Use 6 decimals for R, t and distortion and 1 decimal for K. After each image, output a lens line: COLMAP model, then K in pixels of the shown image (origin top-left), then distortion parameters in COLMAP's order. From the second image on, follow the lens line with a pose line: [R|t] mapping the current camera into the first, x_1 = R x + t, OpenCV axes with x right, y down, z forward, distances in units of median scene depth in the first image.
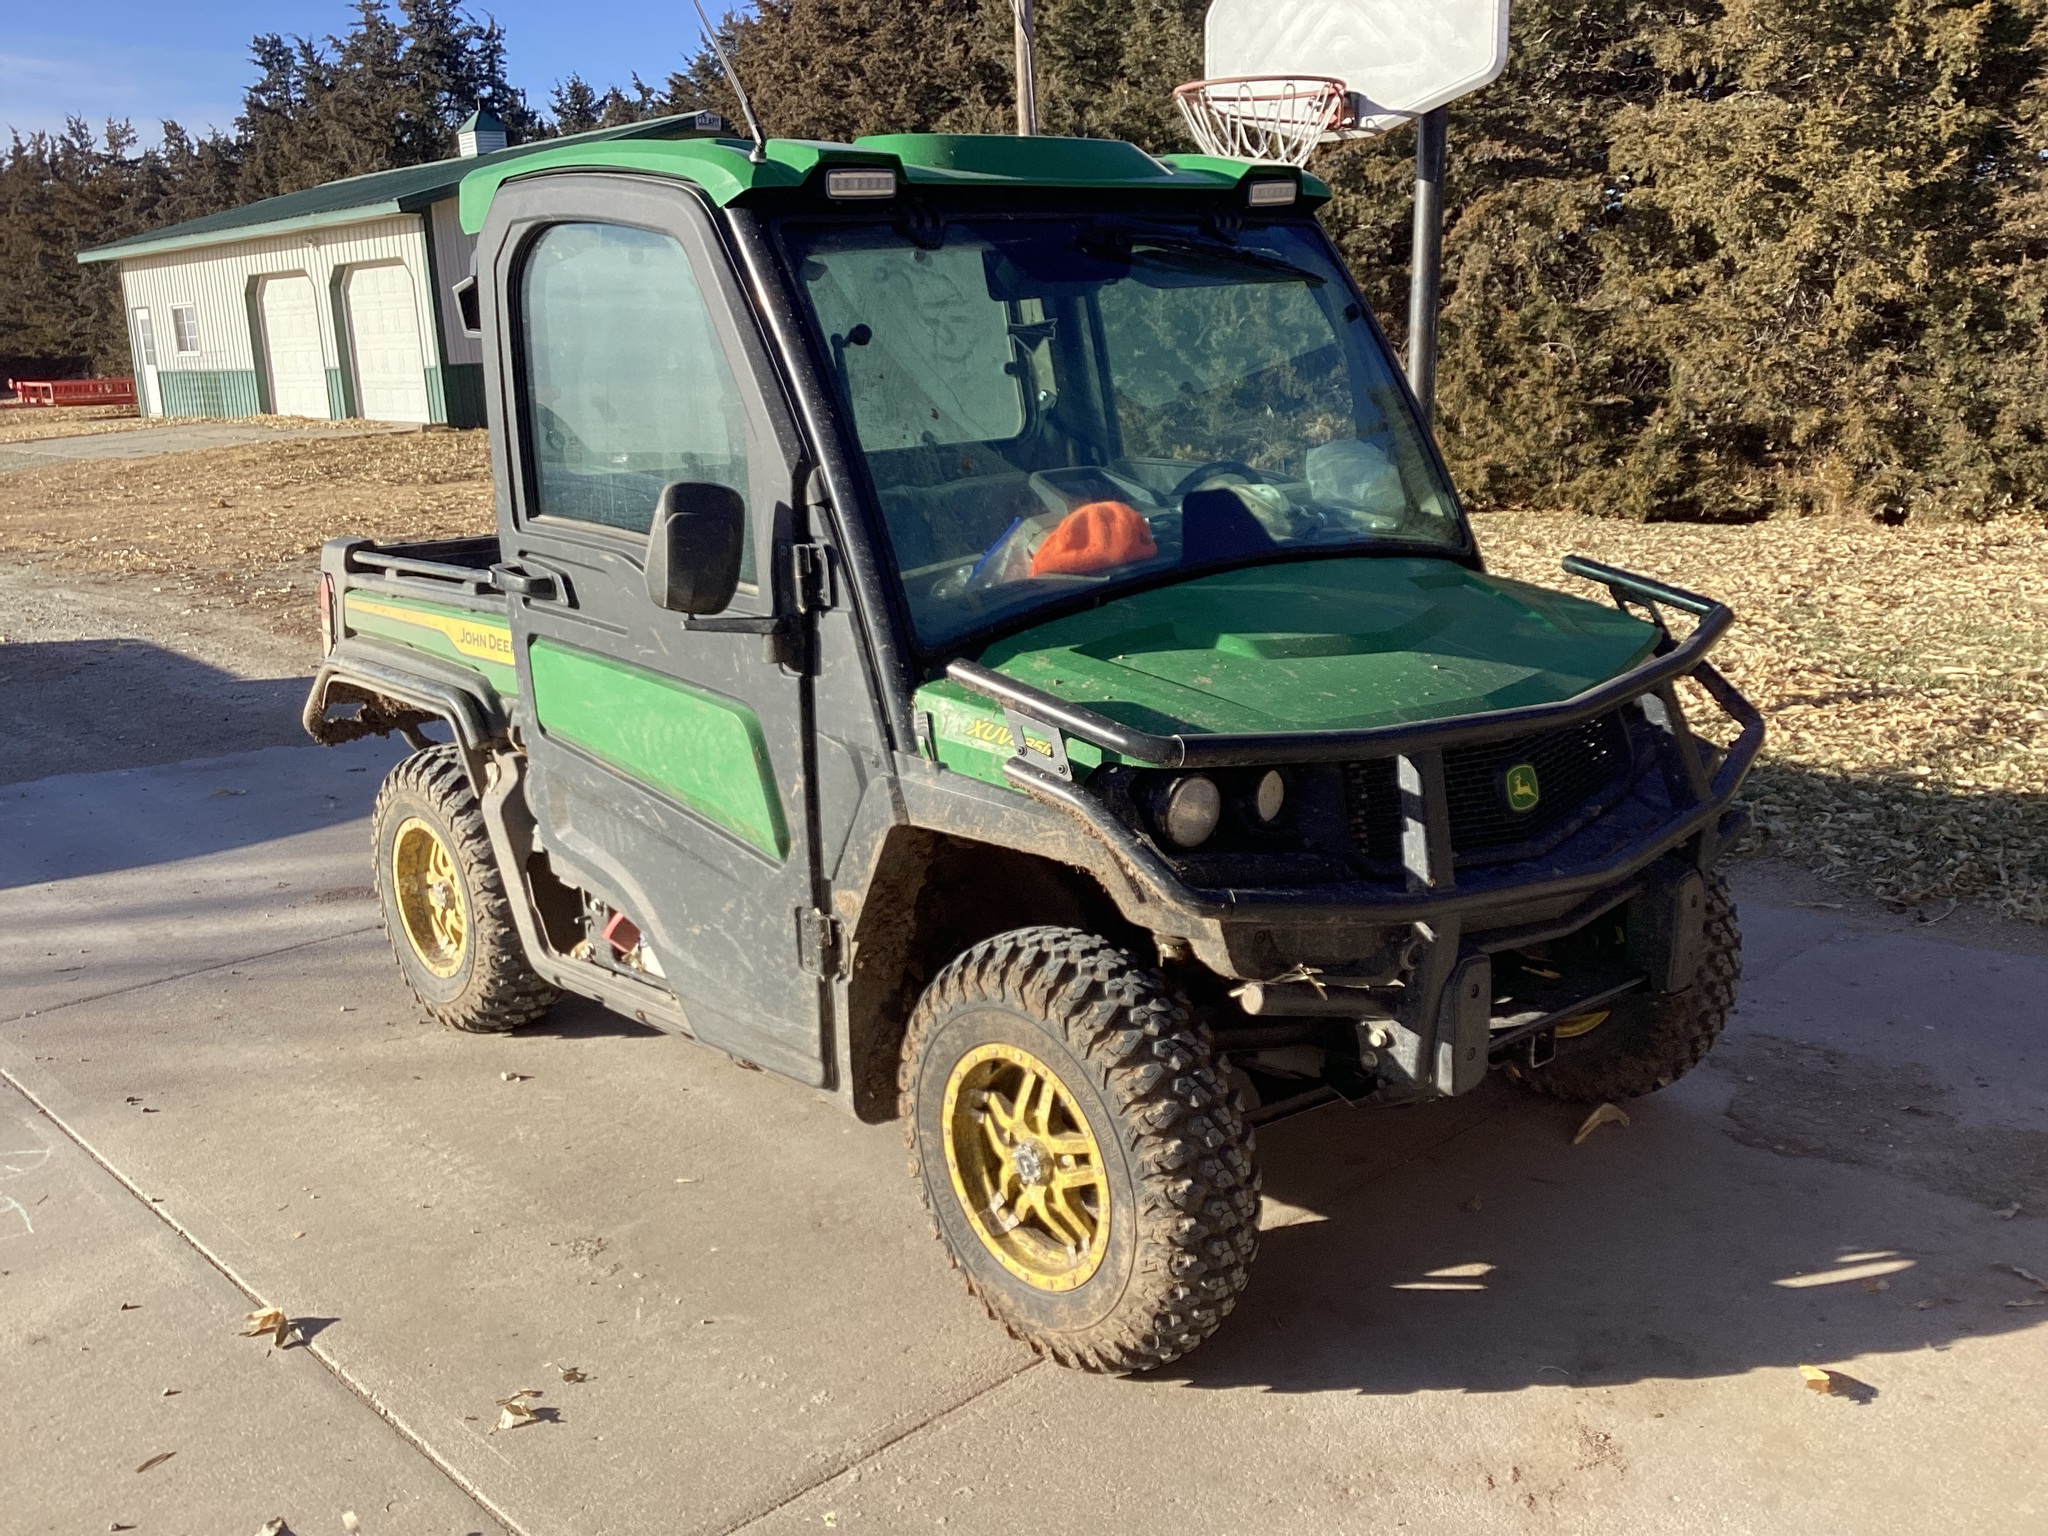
lens RADIAL K [[1937.8, 0, 1059.5], [0, 1937.8, 772.8], [0, 0, 1]] dist [-0.005377, -0.021607]
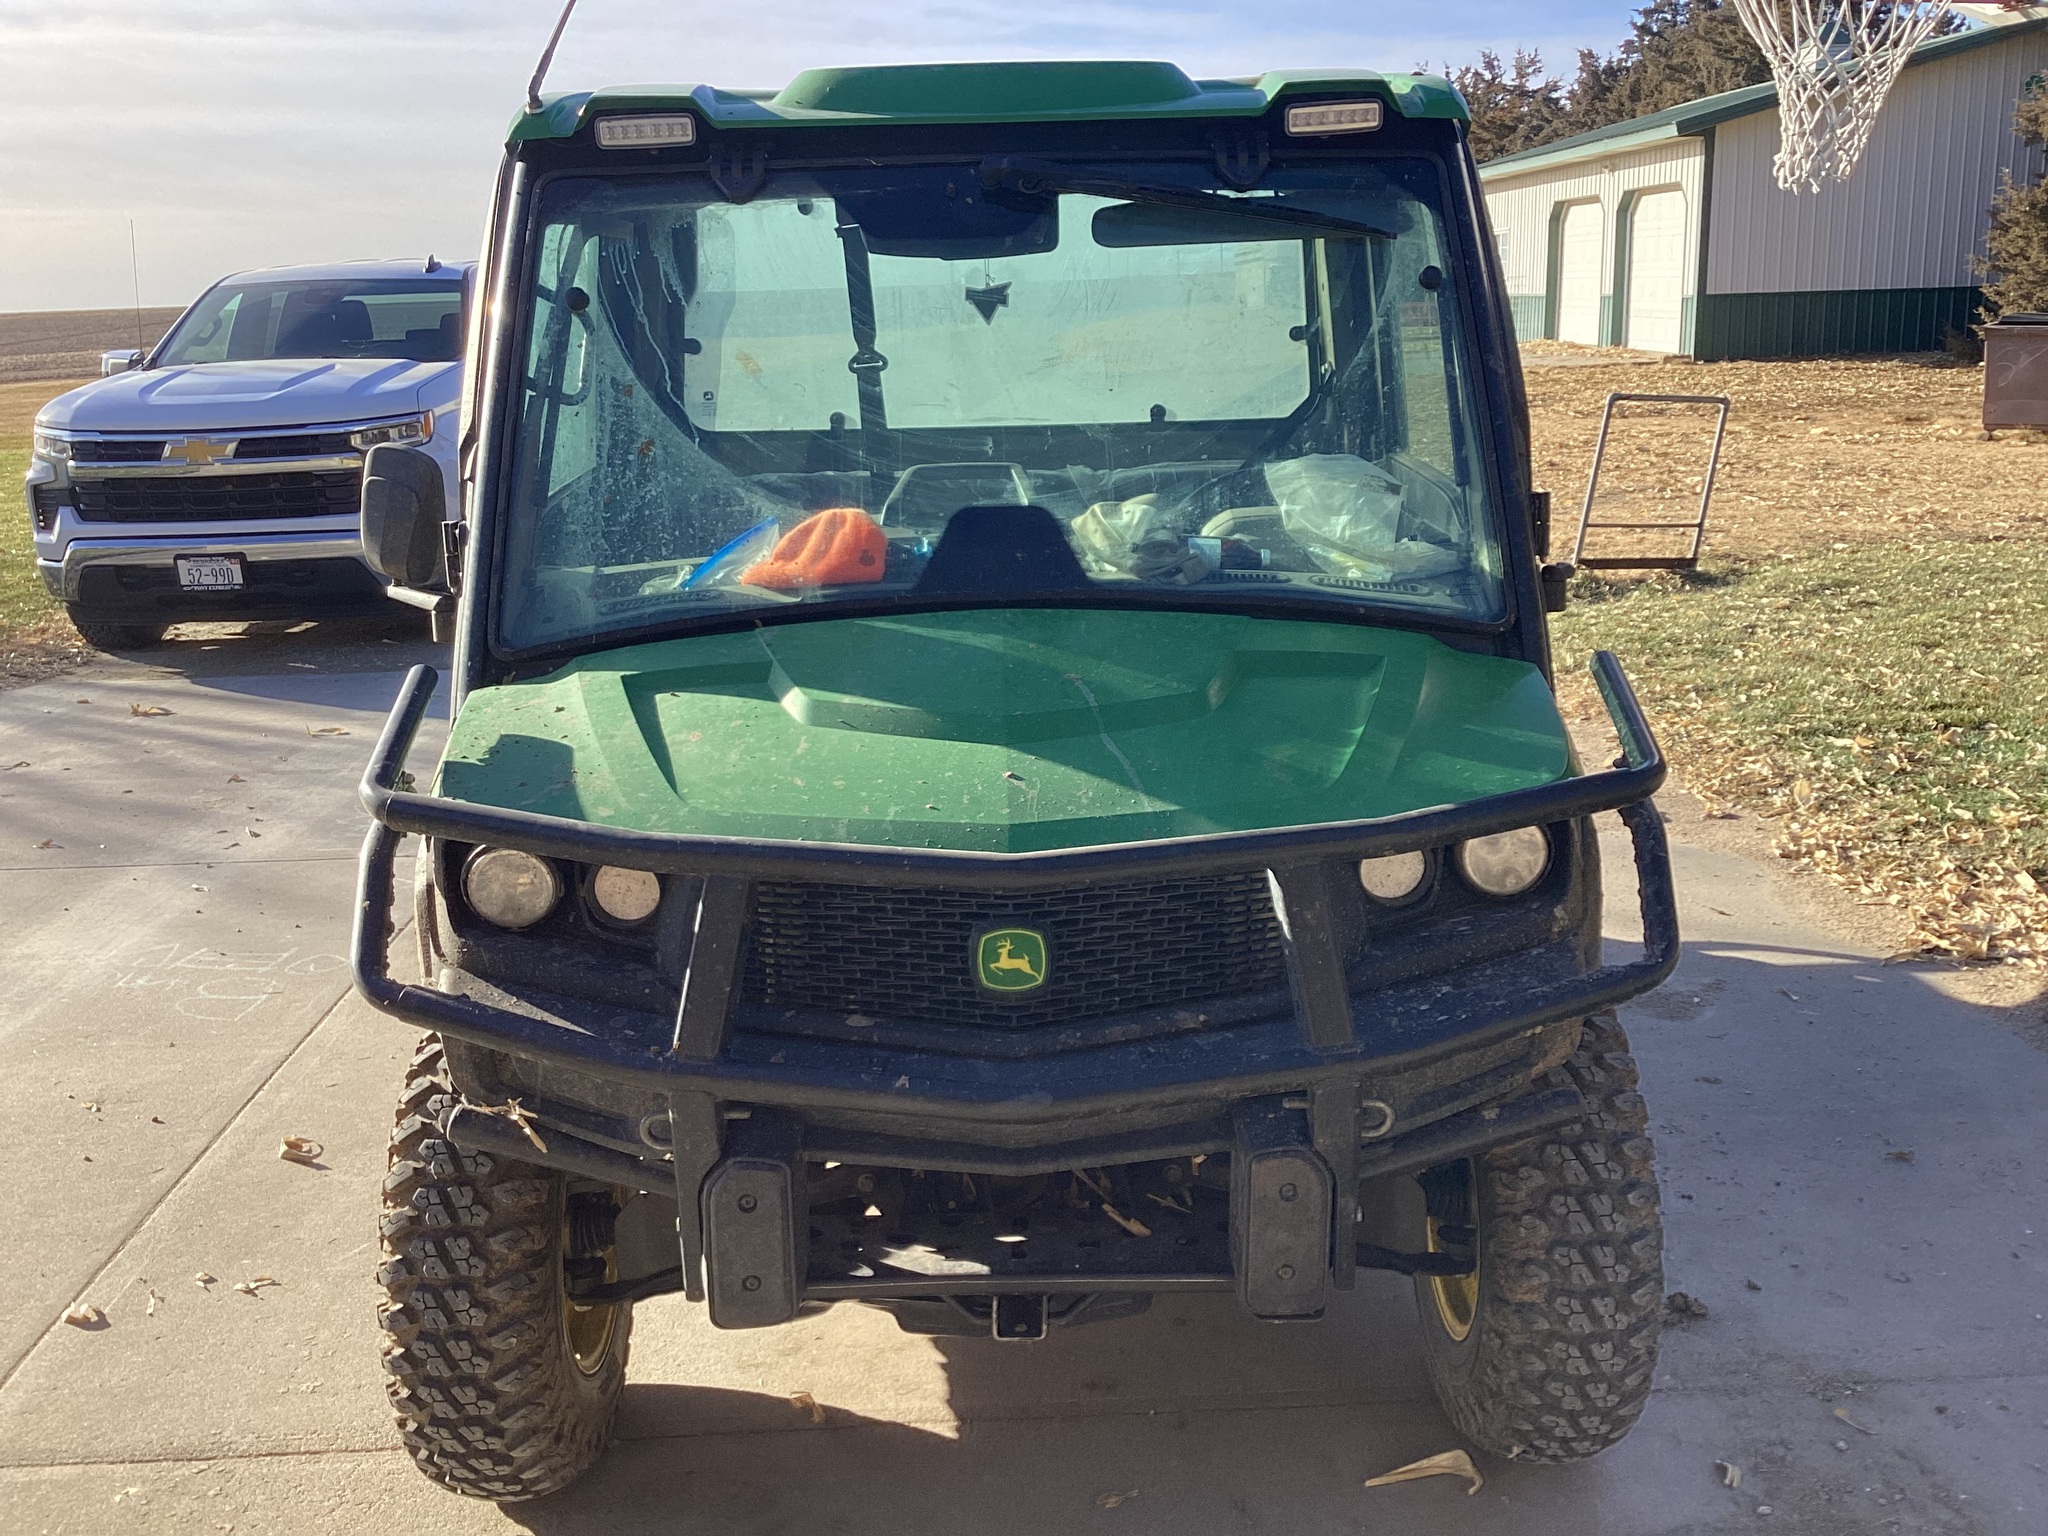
lens RADIAL K [[1937.8, 0, 1059.5], [0, 1937.8, 772.8], [0, 0, 1]] dist [-0.005377, -0.021607]
pose [[0.738702, 0.178825, -0.649877, 0.111703], [-0.153451, 0.983463, 0.096192, -0.020985], [0.656332, 0.028667, 0.753927, 0.073956]]
